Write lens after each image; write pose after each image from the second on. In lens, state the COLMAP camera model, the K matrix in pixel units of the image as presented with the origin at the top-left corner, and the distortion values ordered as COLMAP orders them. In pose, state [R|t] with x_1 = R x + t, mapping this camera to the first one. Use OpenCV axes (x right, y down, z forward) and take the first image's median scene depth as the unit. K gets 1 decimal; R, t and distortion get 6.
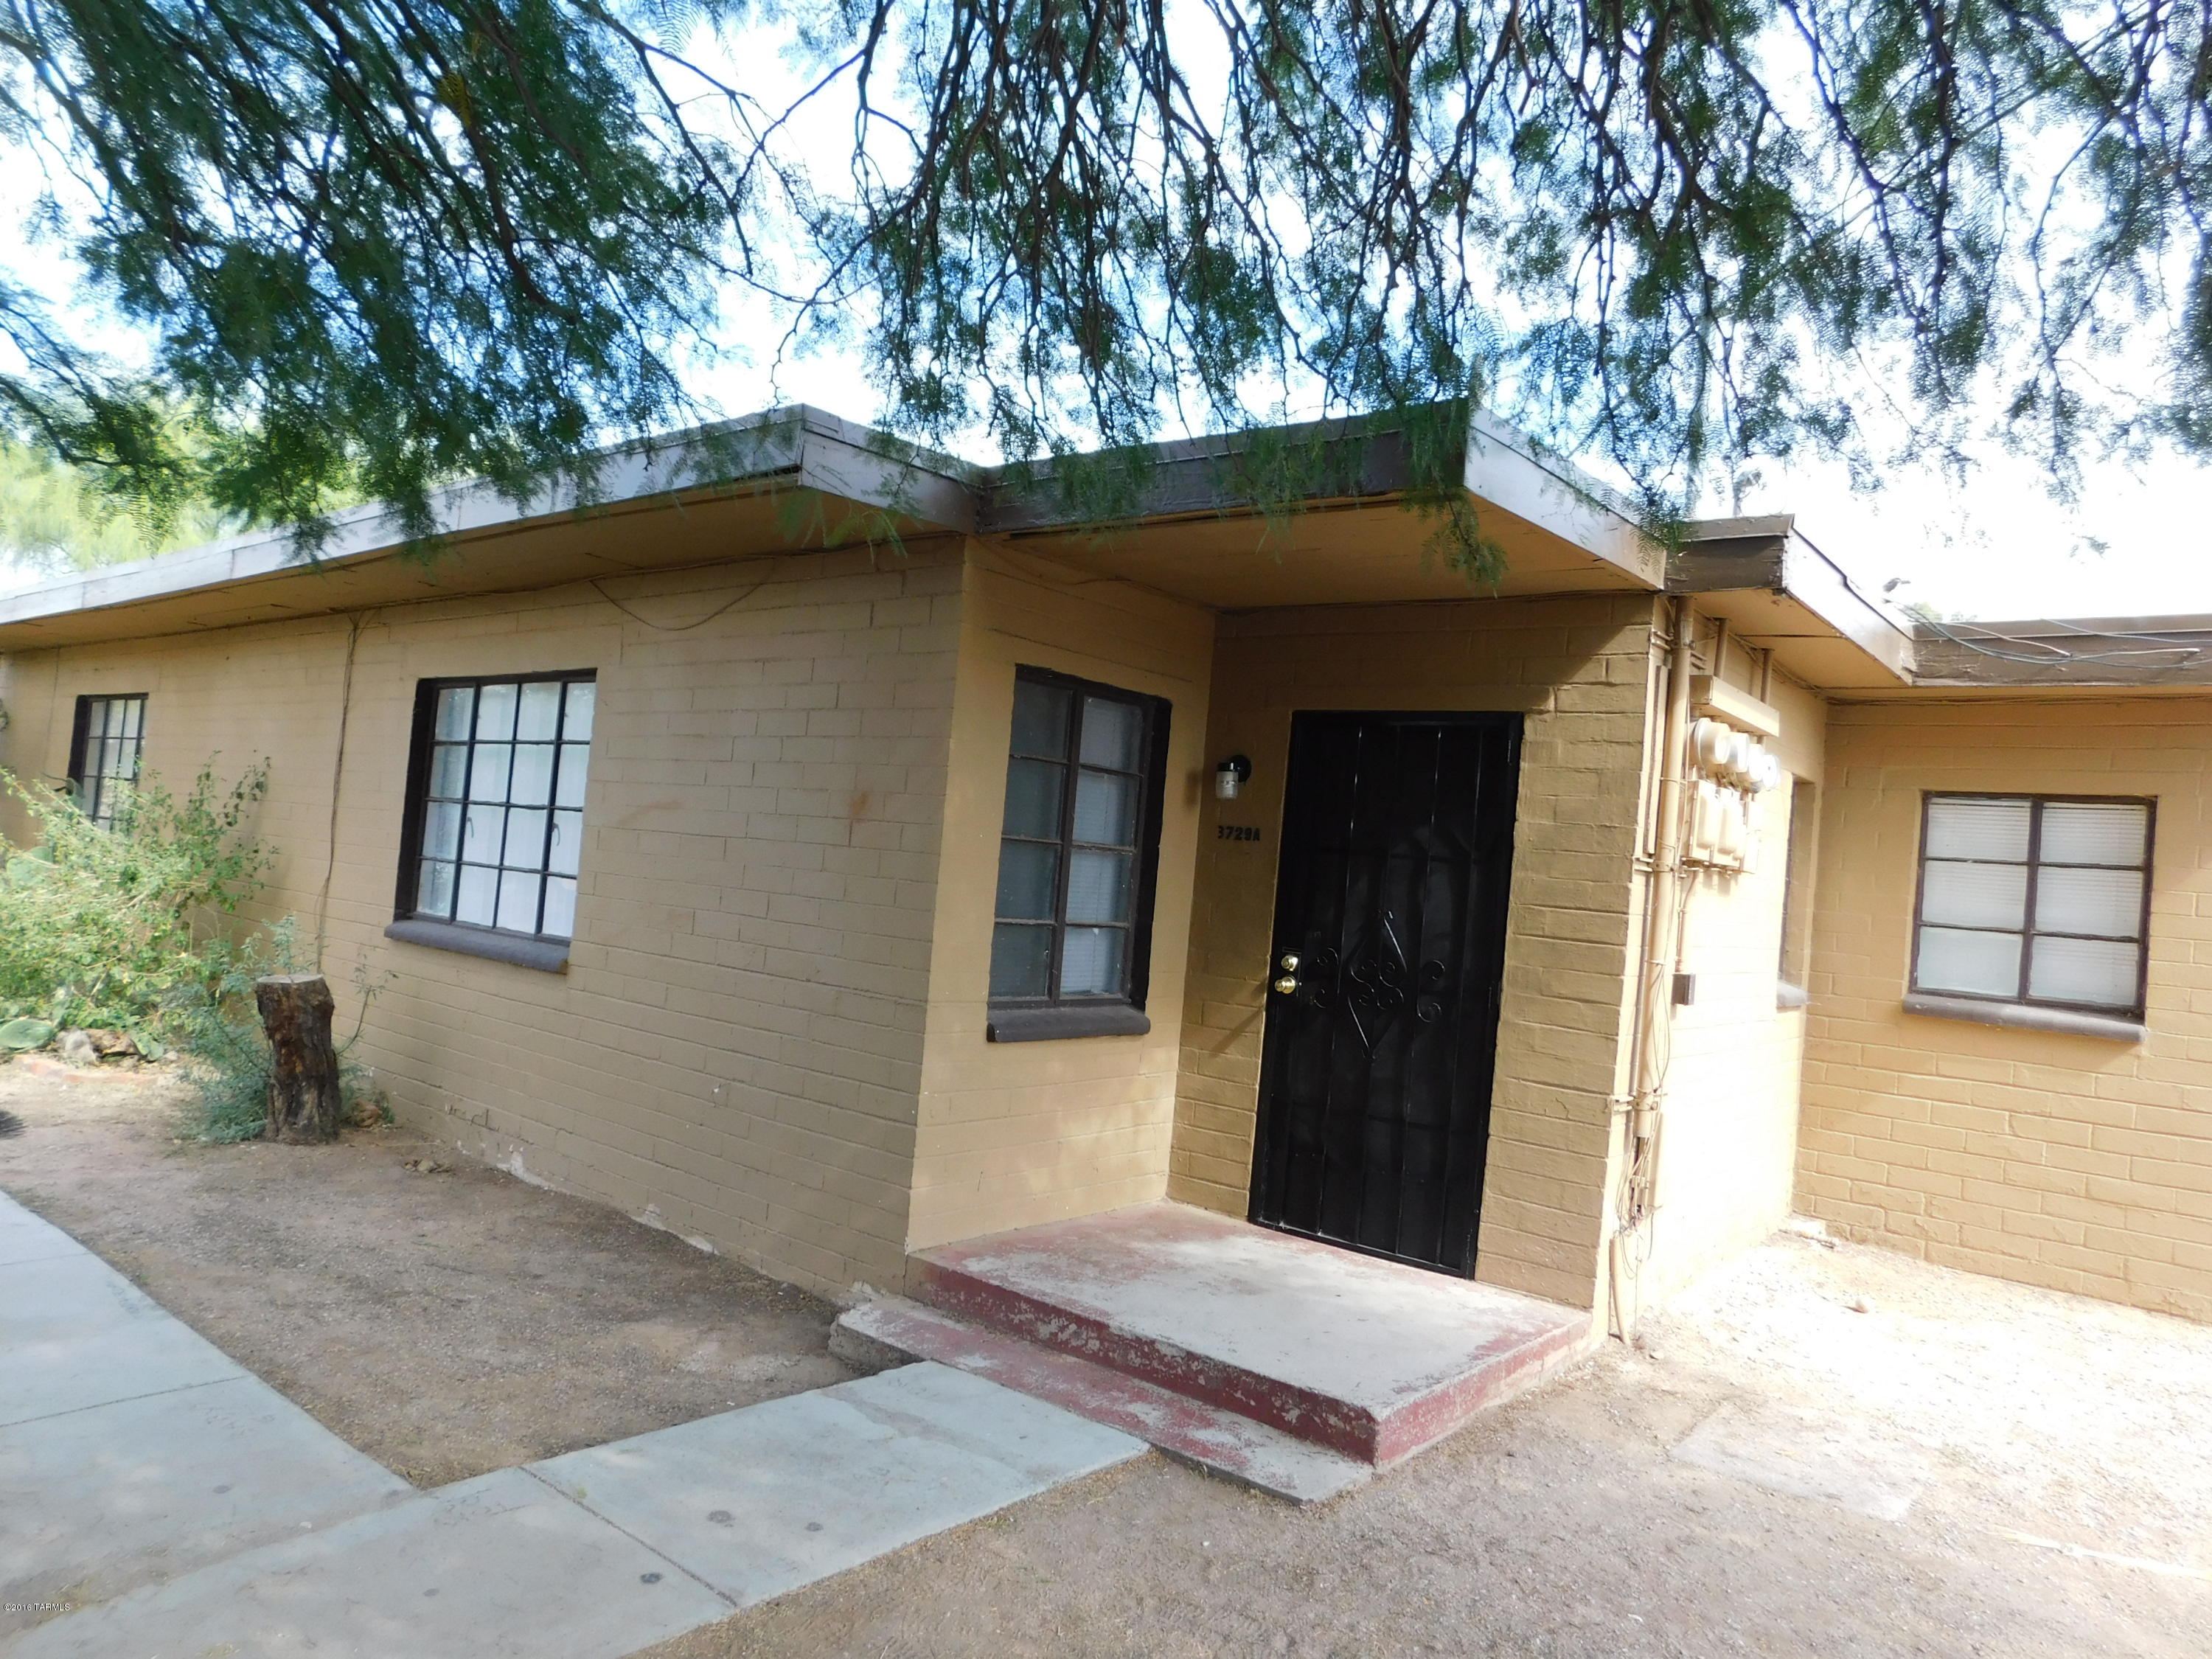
lens RADIAL K [[1451.5, 0, 1106.7], [0, 1451.5, 828.3], [0, 0, 1]] dist [-0.068209, 0.049908]
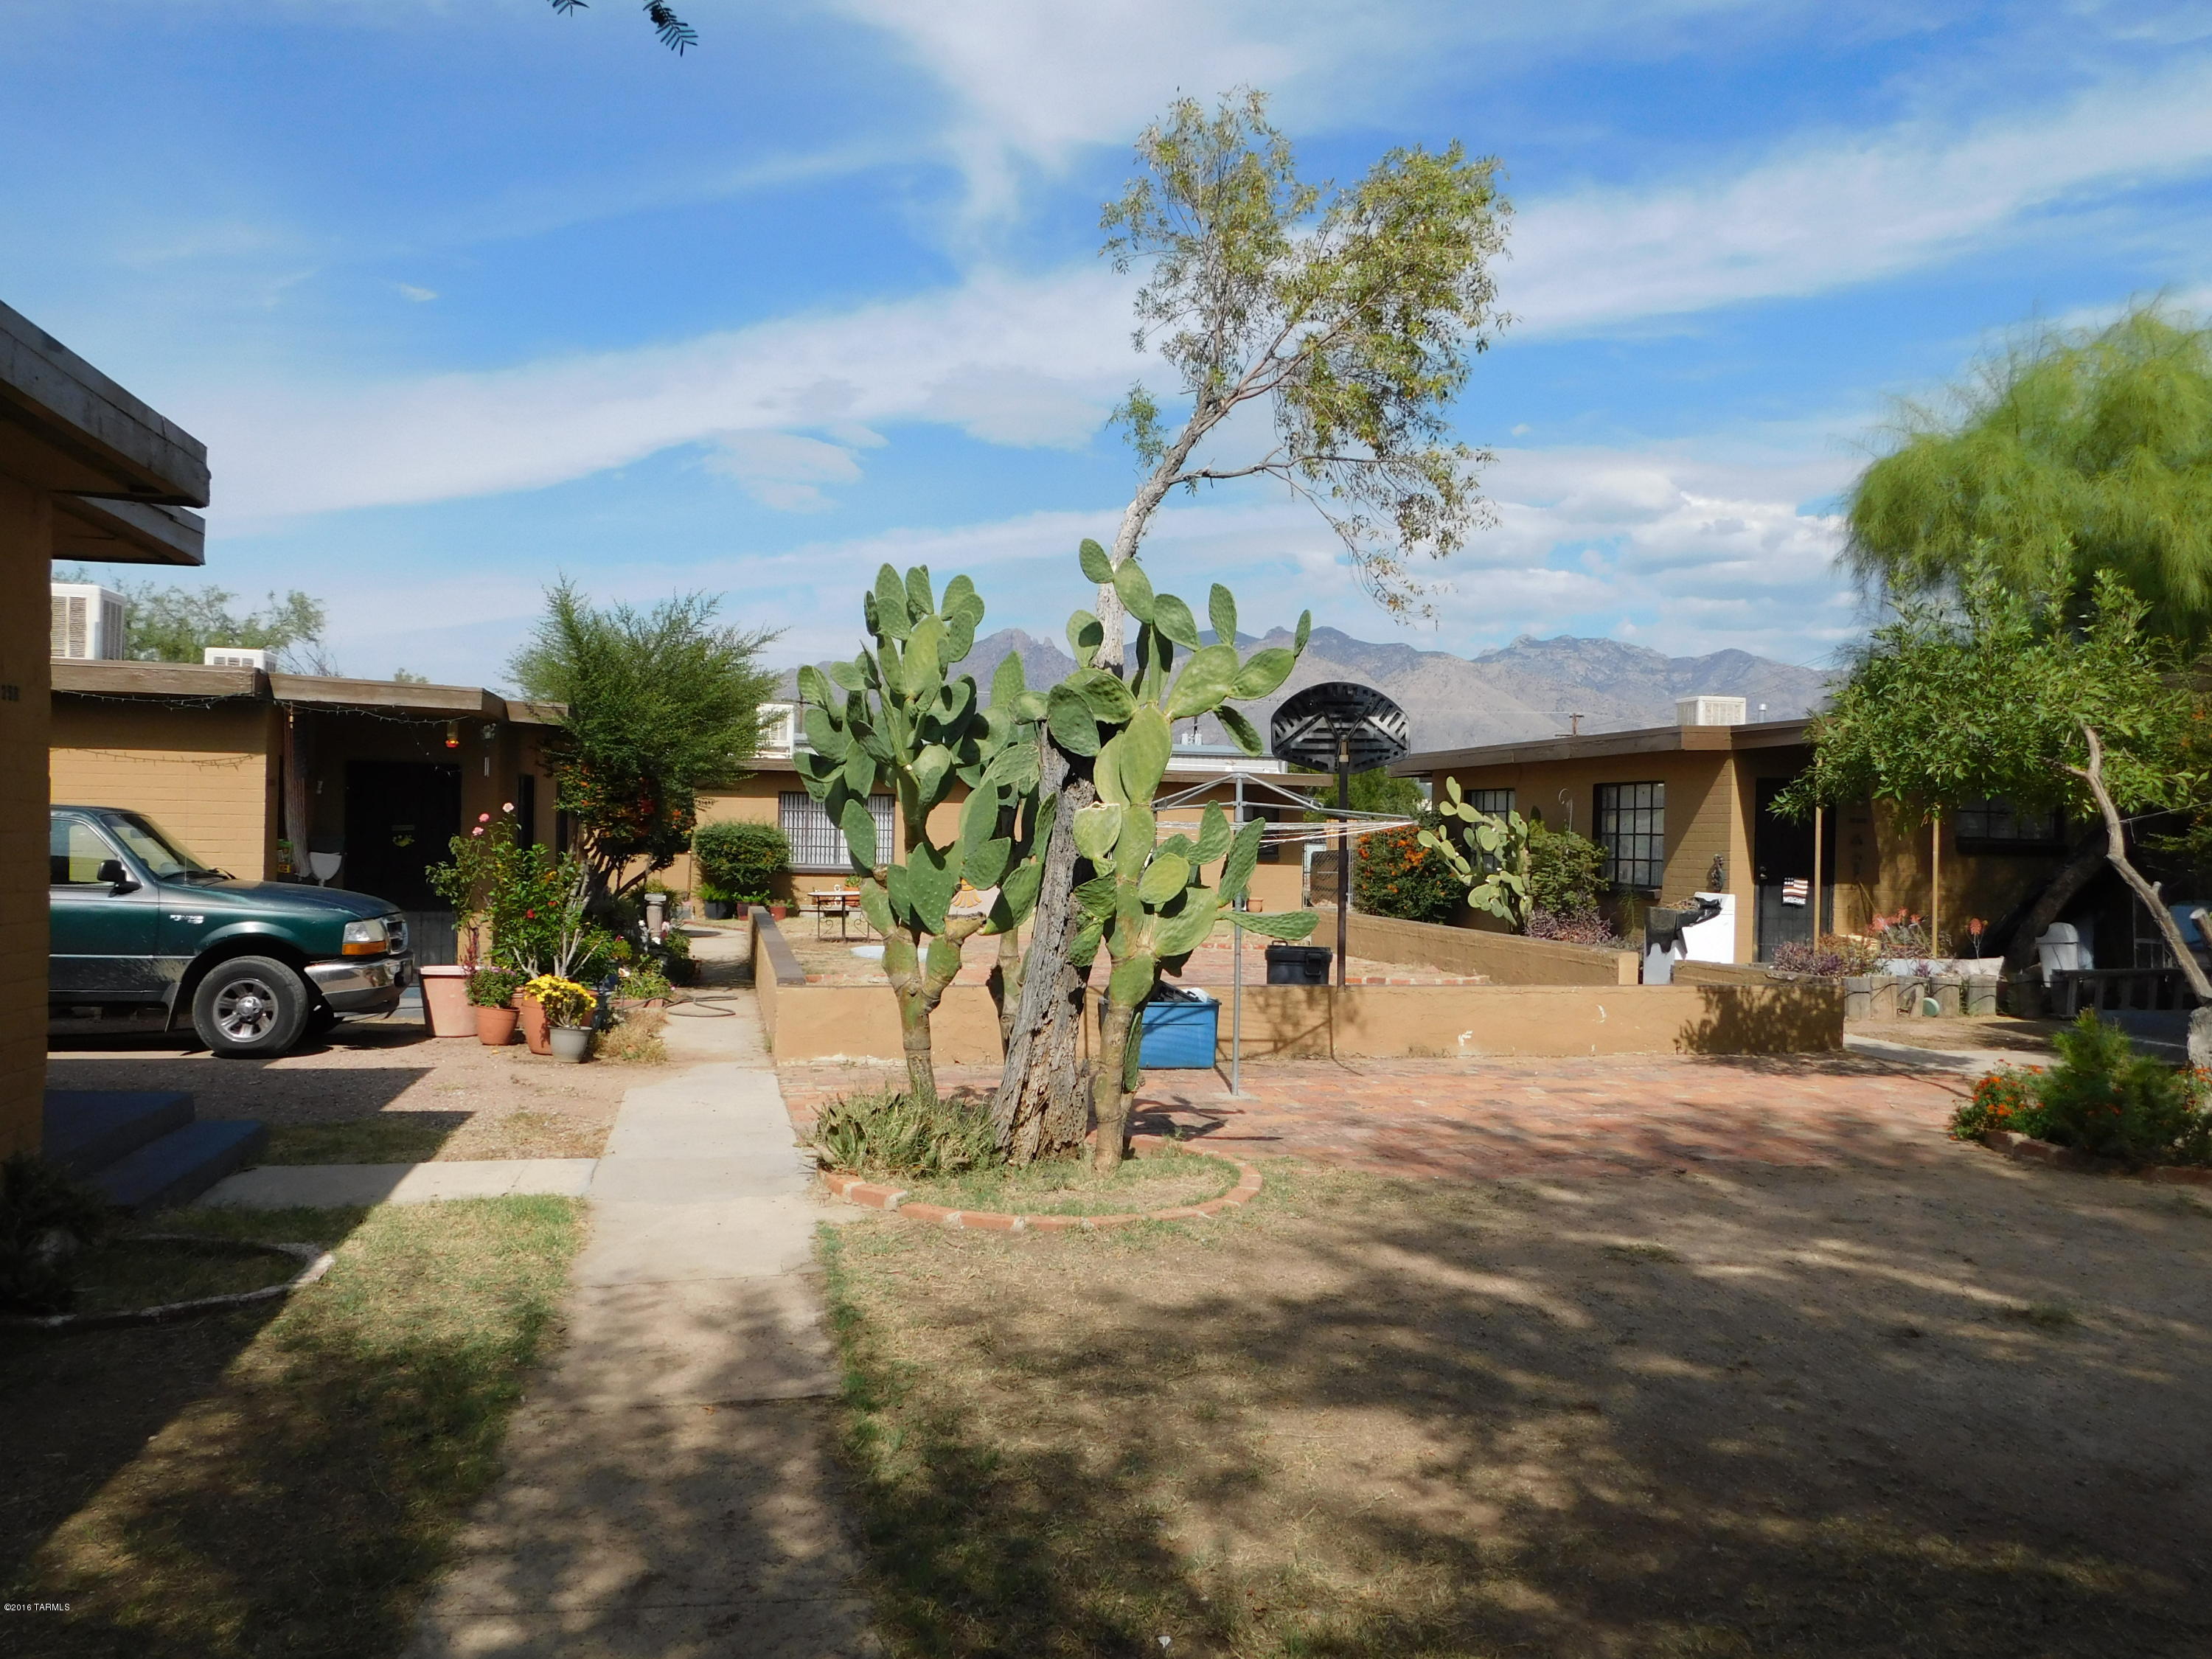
lens RADIAL K [[1819.6, 0, 1102.1], [0, 1819.6, 848.0], [0, 0, 1]] dist [-0.028389, 0.028768]
pose [[0.776171, -0.068720, -0.626766, 0.821056], [0.069080, 0.997327, -0.023803, 0.017885], [0.626727, -0.024821, 0.778844, -1.989641]]
